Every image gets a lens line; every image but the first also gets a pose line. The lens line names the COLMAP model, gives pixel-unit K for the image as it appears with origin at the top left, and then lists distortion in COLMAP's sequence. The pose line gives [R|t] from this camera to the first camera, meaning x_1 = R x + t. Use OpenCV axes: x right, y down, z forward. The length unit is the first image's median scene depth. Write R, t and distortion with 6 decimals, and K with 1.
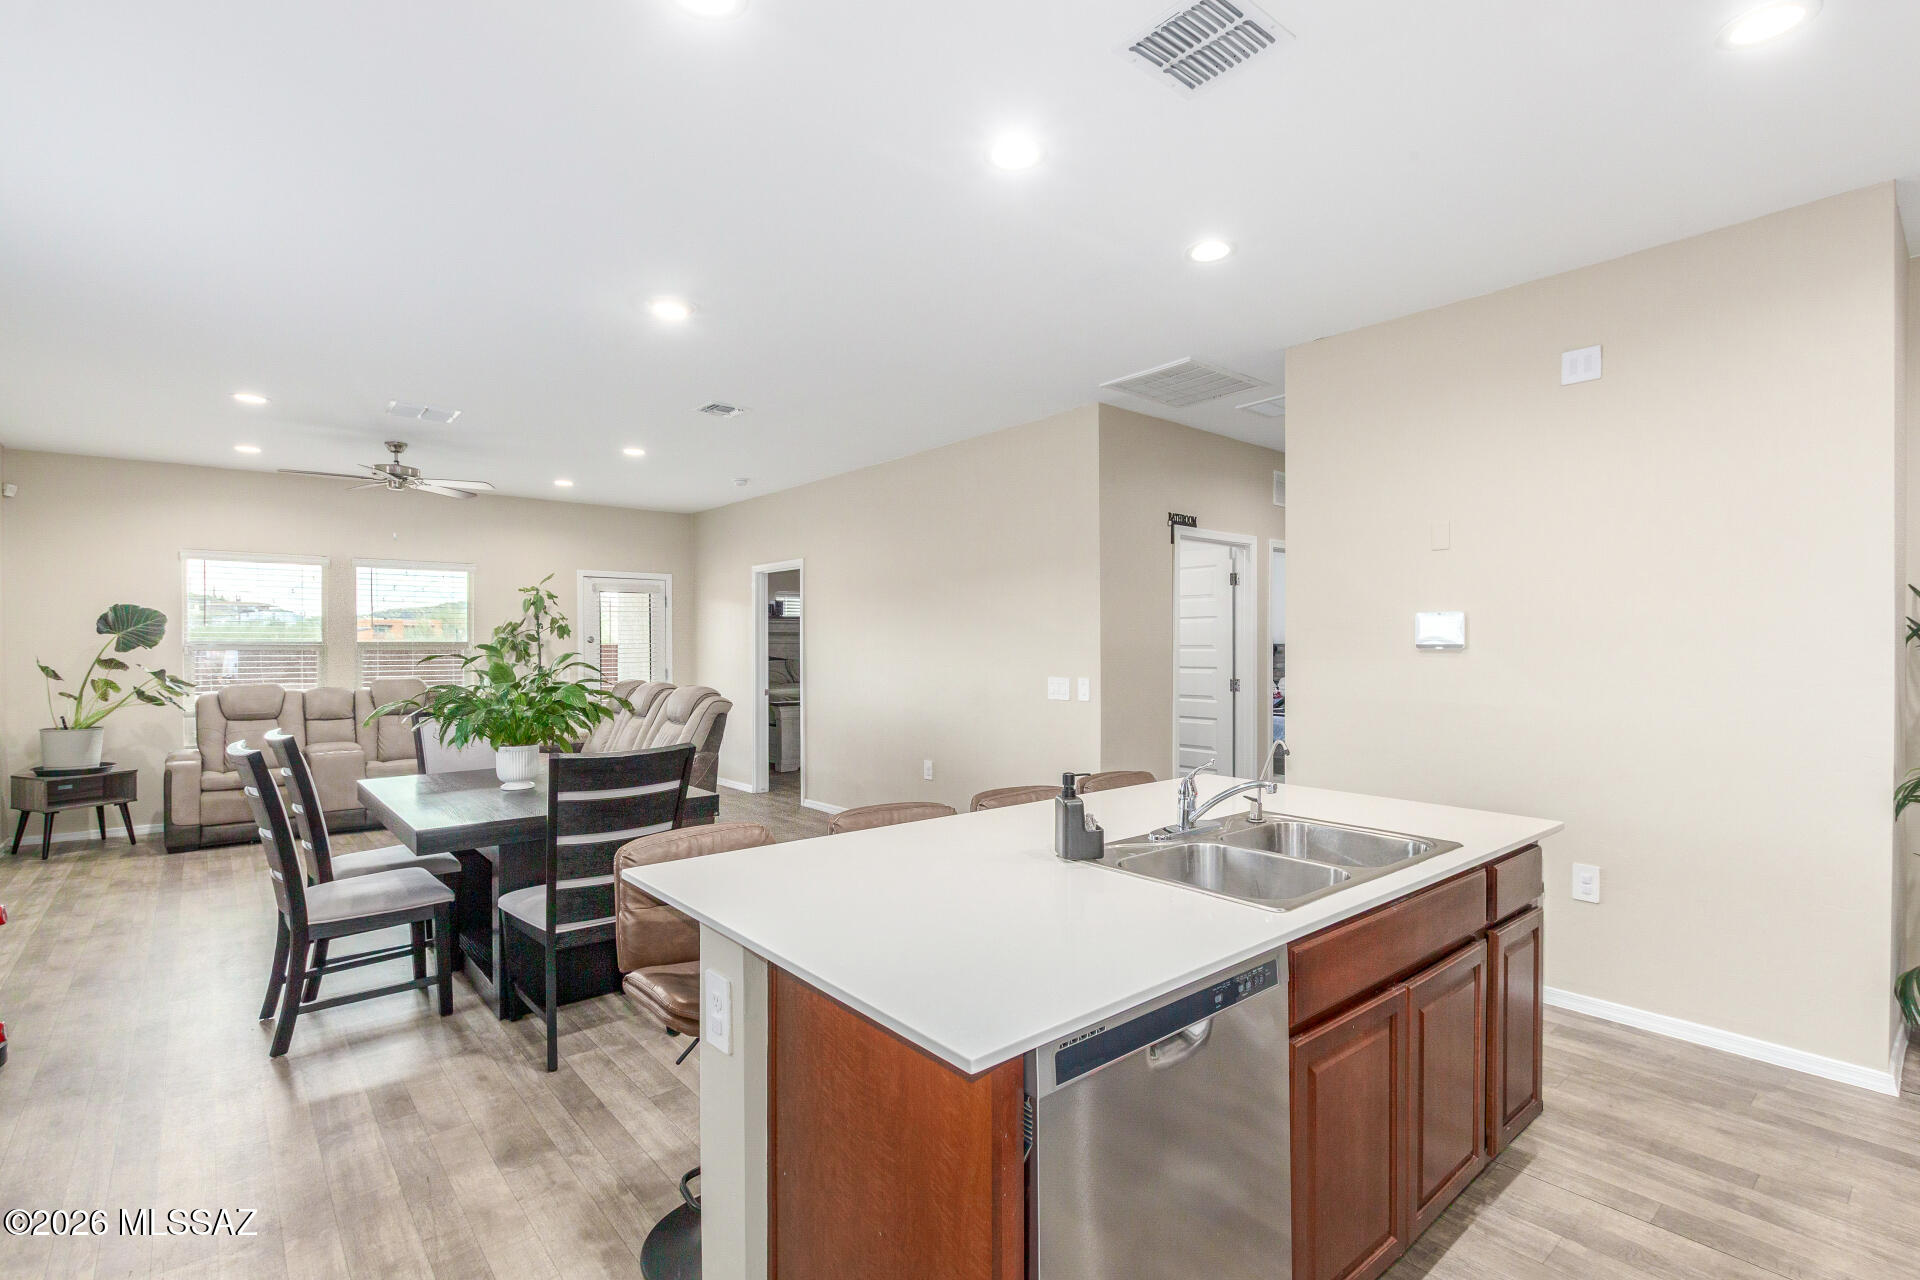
lens RADIAL K [[878.7, 0, 961.1], [0, 878.7, 643.2], [0, 0, 1]] dist [0.007644, -0.003889]
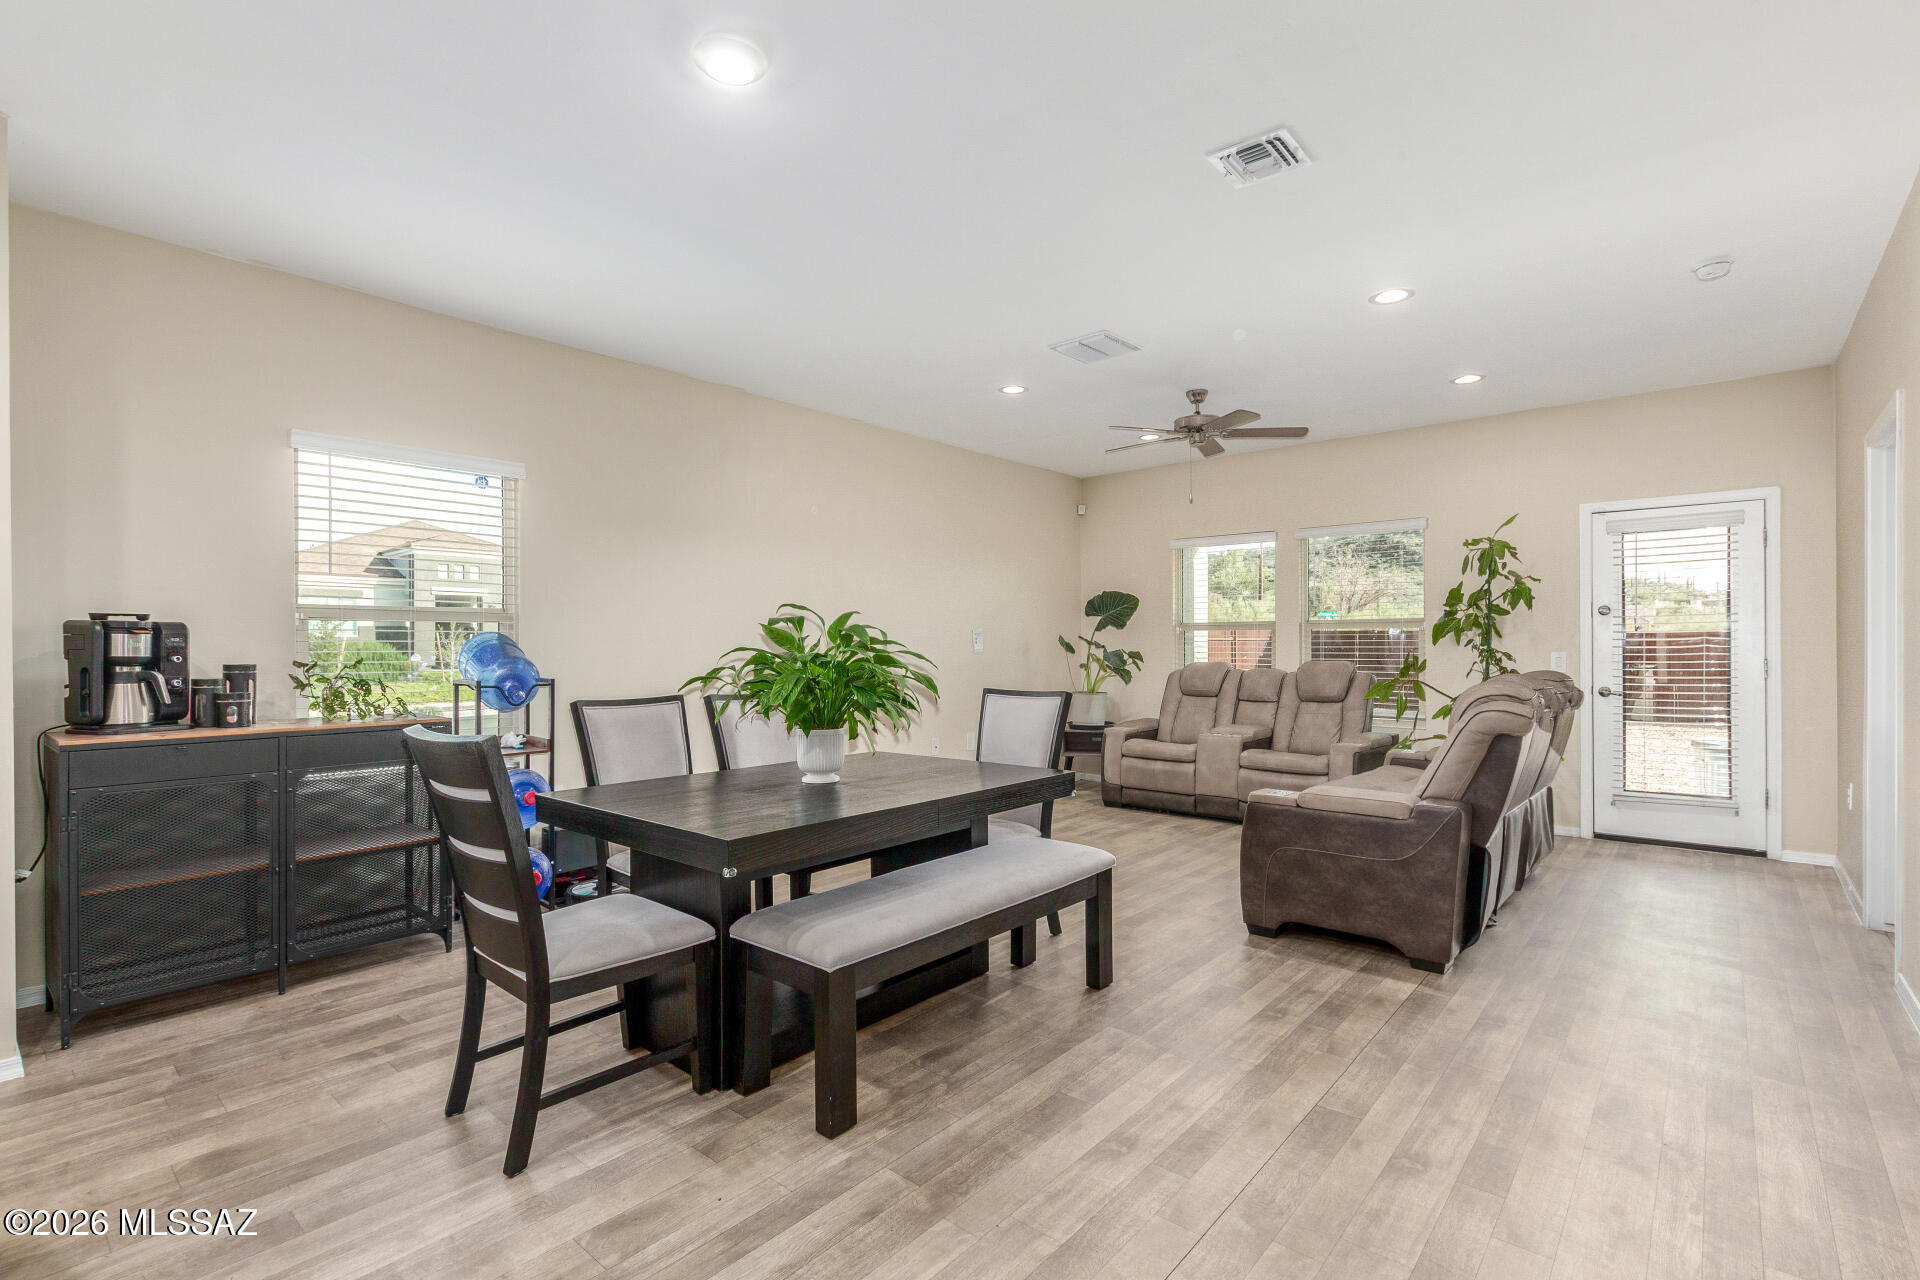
lens RADIAL K [[878.7, 0, 958.0], [0, 878.7, 627.9], [0, 0, 1]] dist [0.007644, -0.003889]
pose [[0.162314, -0.017477, -0.986584, 0.194130], [0.004843, 0.999845, -0.016915, 0.025392], [0.986727, -0.002033, 0.162373, 0.616925]]
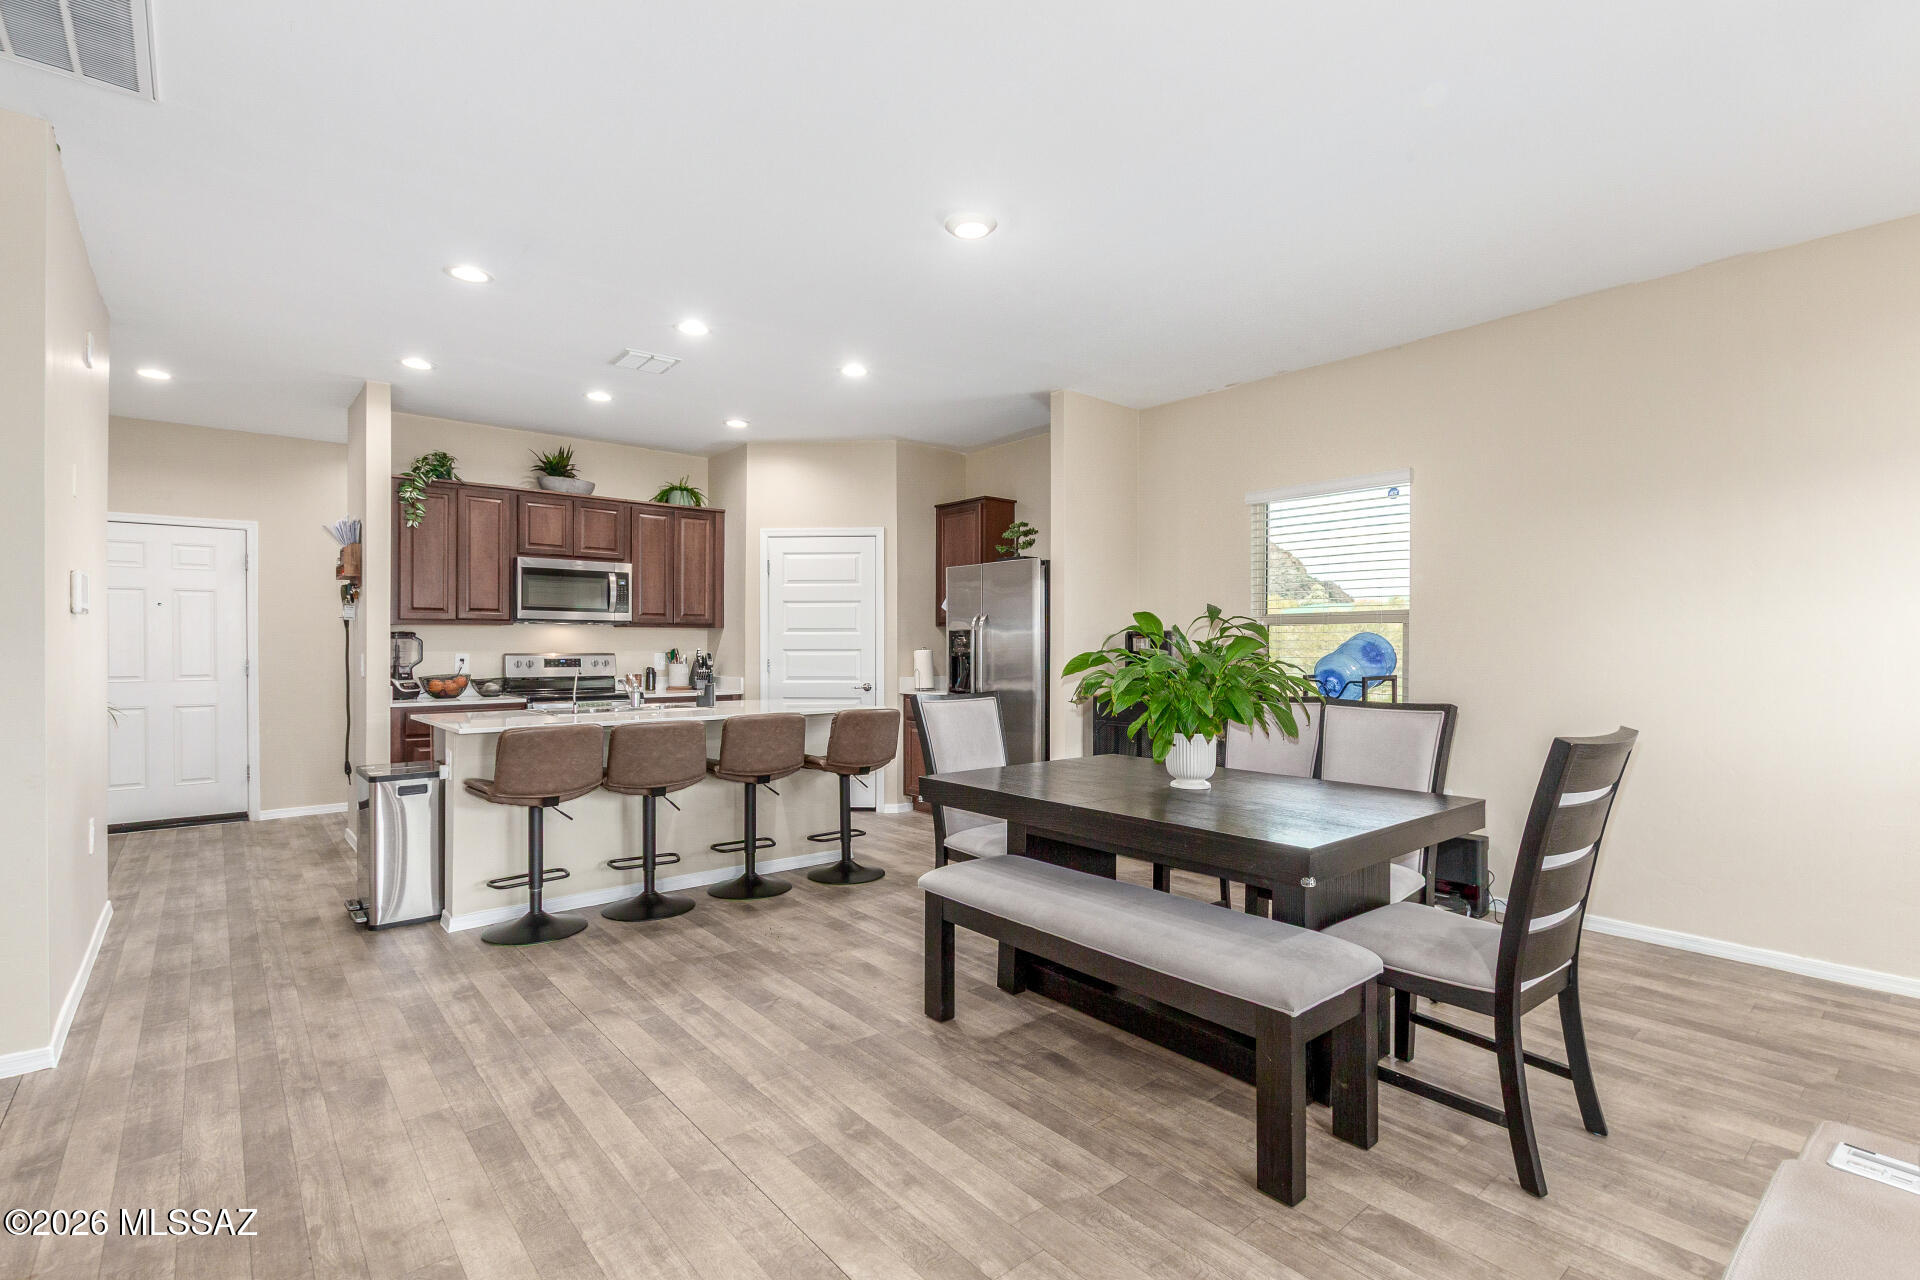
lens RADIAL K [[878.7, 0, 991.4], [0, 878.7, 640.9], [0, 0, 1]] dist [0.007644, -0.003889]
pose [[-0.999556, 0.004289, -0.029492, -0.193423], [0.004431, 0.999979, -0.004729, 0.024121], [0.029471, -0.004858, -0.999554, 1.108522]]
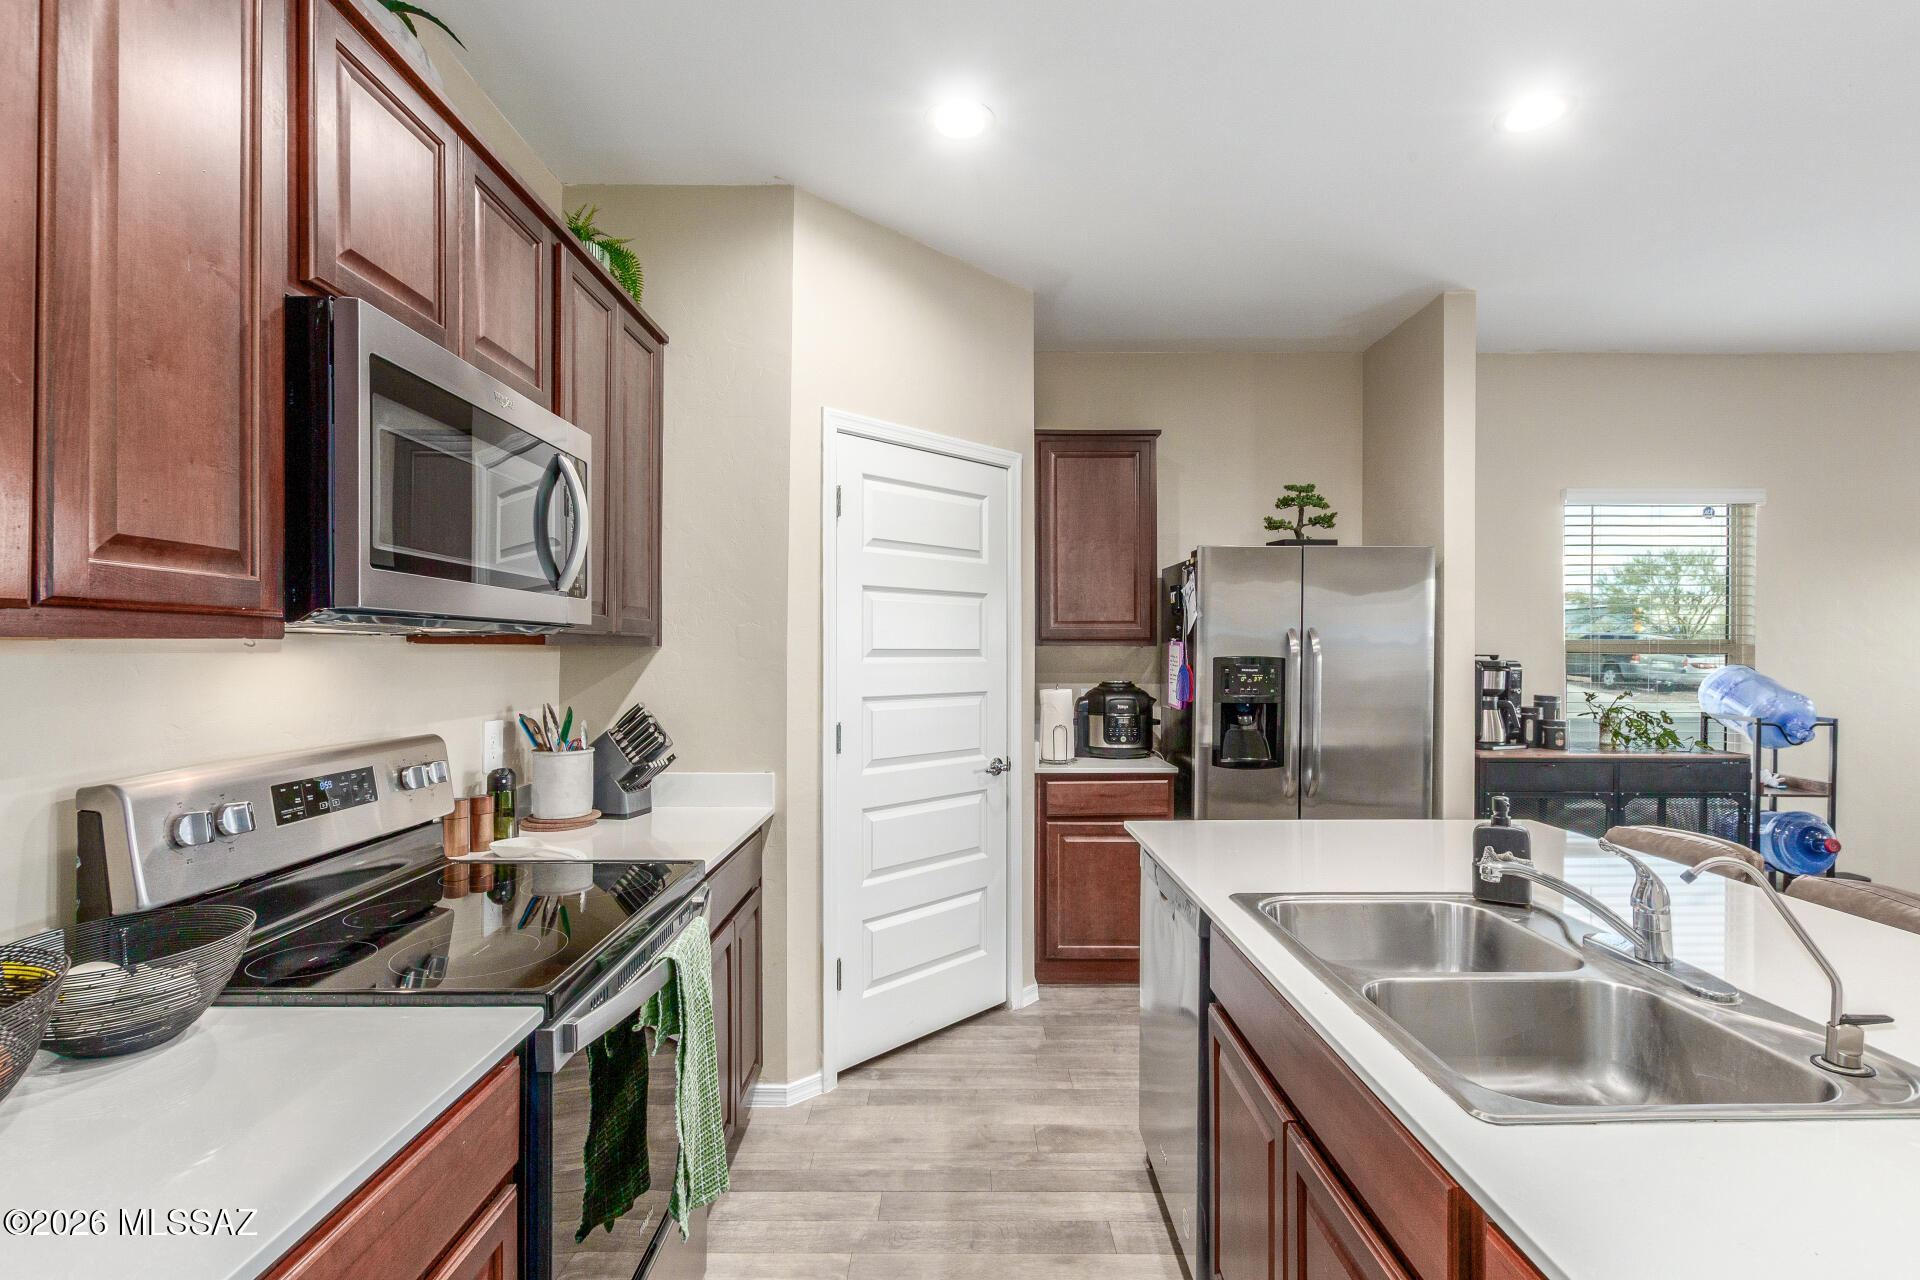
lens RADIAL K [[878.7, 0, 964.1], [0, 878.7, 656.9], [0, 0, 1]] dist [0.007644, -0.003889]
pose [[-0.647288, 0.007494, -0.762209, 0.355189], [0.000631, 0.999957, 0.009296, 0.001825], [0.762246, 0.005536, -0.647264, 0.355798]]
